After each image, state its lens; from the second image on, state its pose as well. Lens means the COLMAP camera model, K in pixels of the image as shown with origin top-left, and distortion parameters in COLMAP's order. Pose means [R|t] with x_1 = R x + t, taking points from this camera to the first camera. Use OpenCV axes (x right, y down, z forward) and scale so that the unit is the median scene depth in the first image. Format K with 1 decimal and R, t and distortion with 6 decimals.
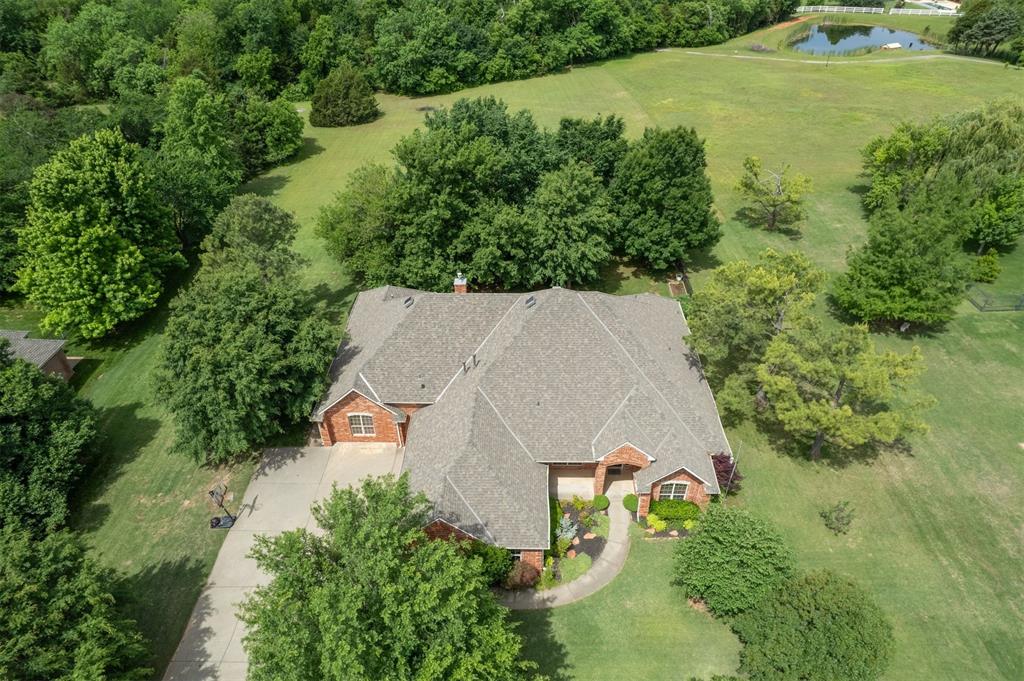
lens RADIAL K [[633.1, 0, 512.0], [0, 633.1, 340.5], [0, 0, 1]] dist [-0.082588, 0.066321]
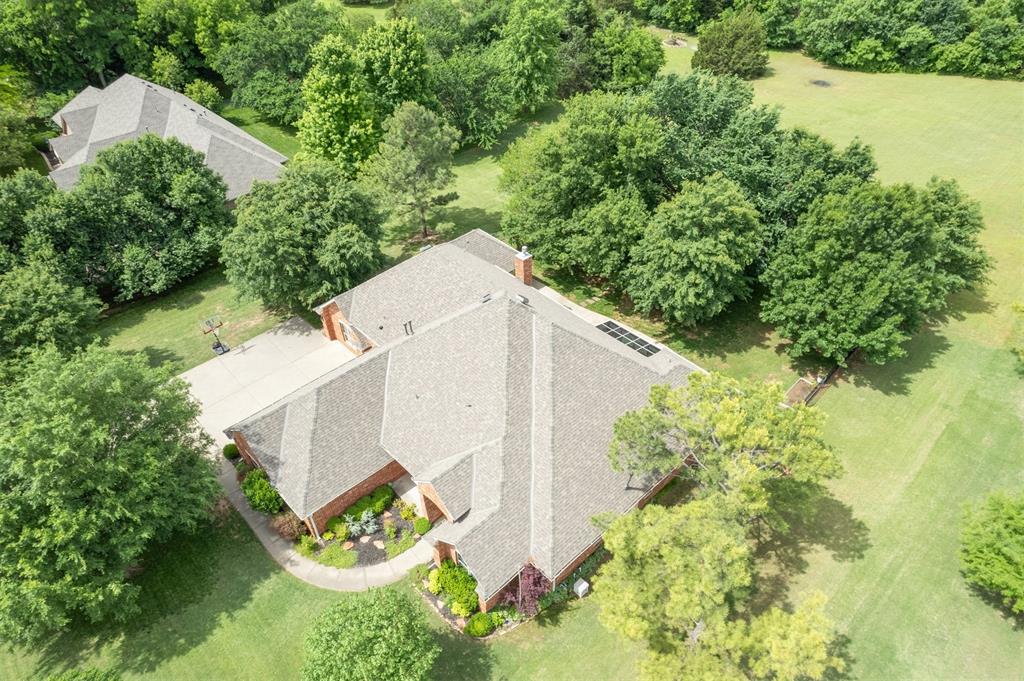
lens RADIAL K [[633.1, 0, 512.0], [0, 633.1, 340.5], [0, 0, 1]] dist [-0.082588, 0.066321]
pose [[0.712610, 0.469864, -0.520974, 0.396854], [-0.420521, 0.880481, 0.218895, -0.159715], [0.561559, 0.063094, 0.825028, 0.208421]]
